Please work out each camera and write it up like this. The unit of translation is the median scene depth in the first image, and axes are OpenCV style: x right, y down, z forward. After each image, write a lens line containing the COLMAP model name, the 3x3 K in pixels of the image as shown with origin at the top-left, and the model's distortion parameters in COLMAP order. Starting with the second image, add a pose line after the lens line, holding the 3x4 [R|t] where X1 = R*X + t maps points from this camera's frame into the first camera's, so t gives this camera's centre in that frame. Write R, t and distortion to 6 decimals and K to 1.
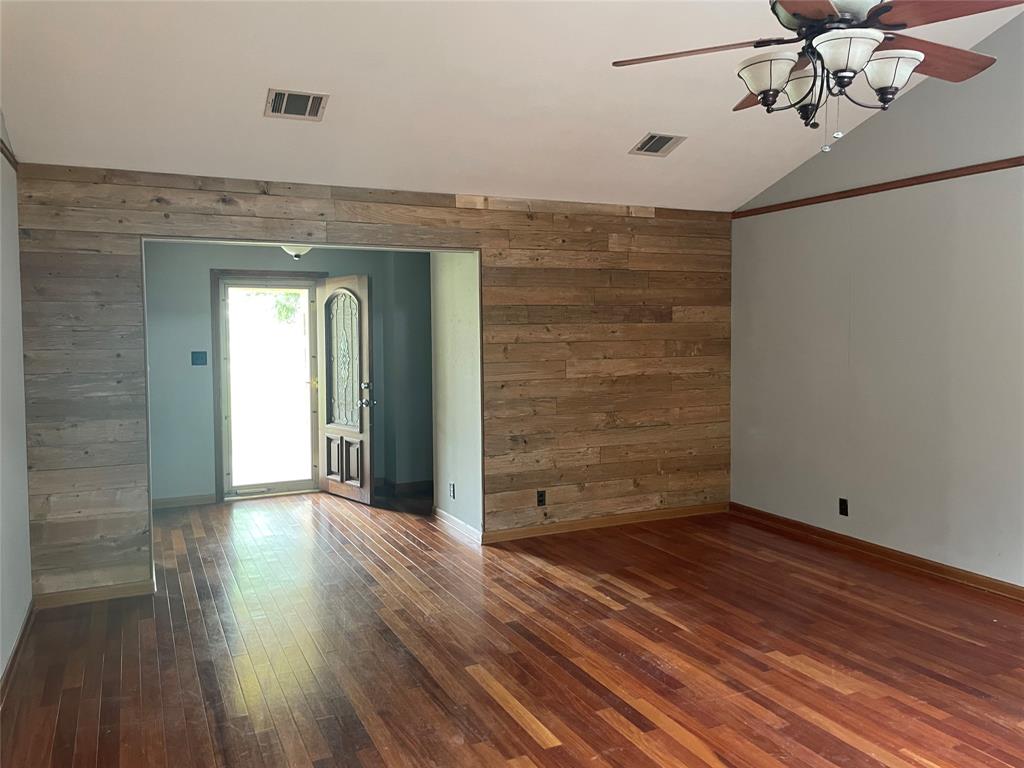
lens RADIAL K [[774.2, 0, 509.5], [0, 774.2, 380.2], [0, 0, 1]] dist [0.105874, -0.131758]
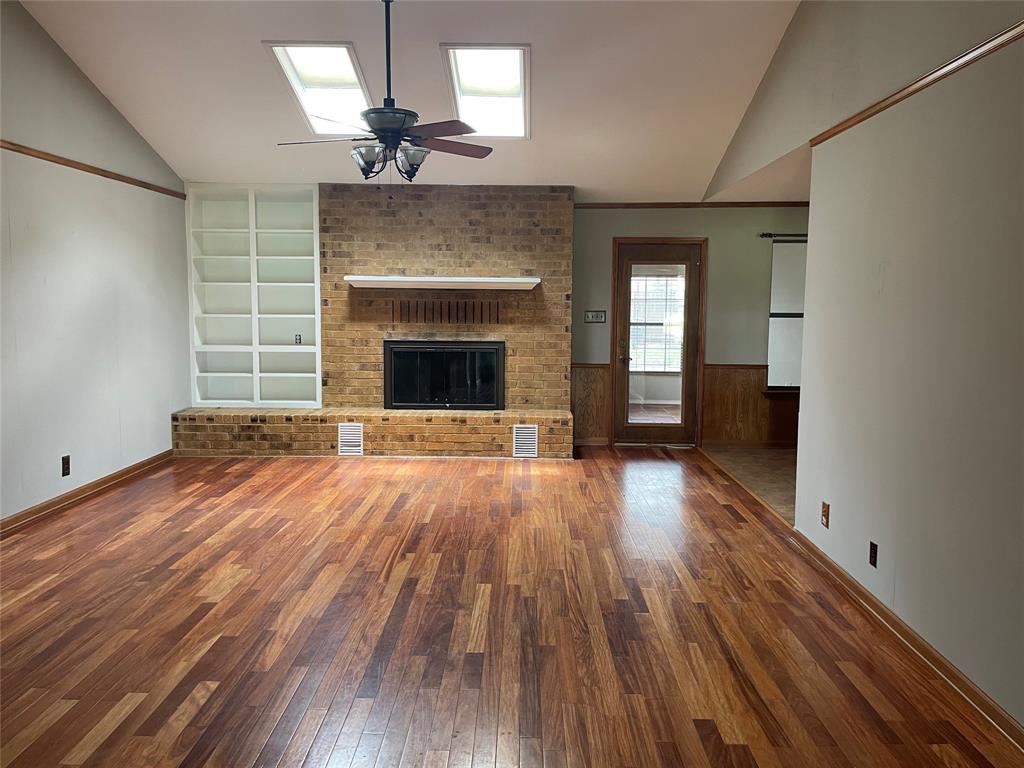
lens RADIAL K [[774.2, 0, 509.5], [0, 774.2, 380.2], [0, 0, 1]] dist [0.105874, -0.131758]
pose [[-0.891621, -0.048775, 0.450148, -0.488559], [0.025362, 0.987240, 0.157206, -0.100538], [-0.452071, 0.151585, -0.879007, 1.748970]]
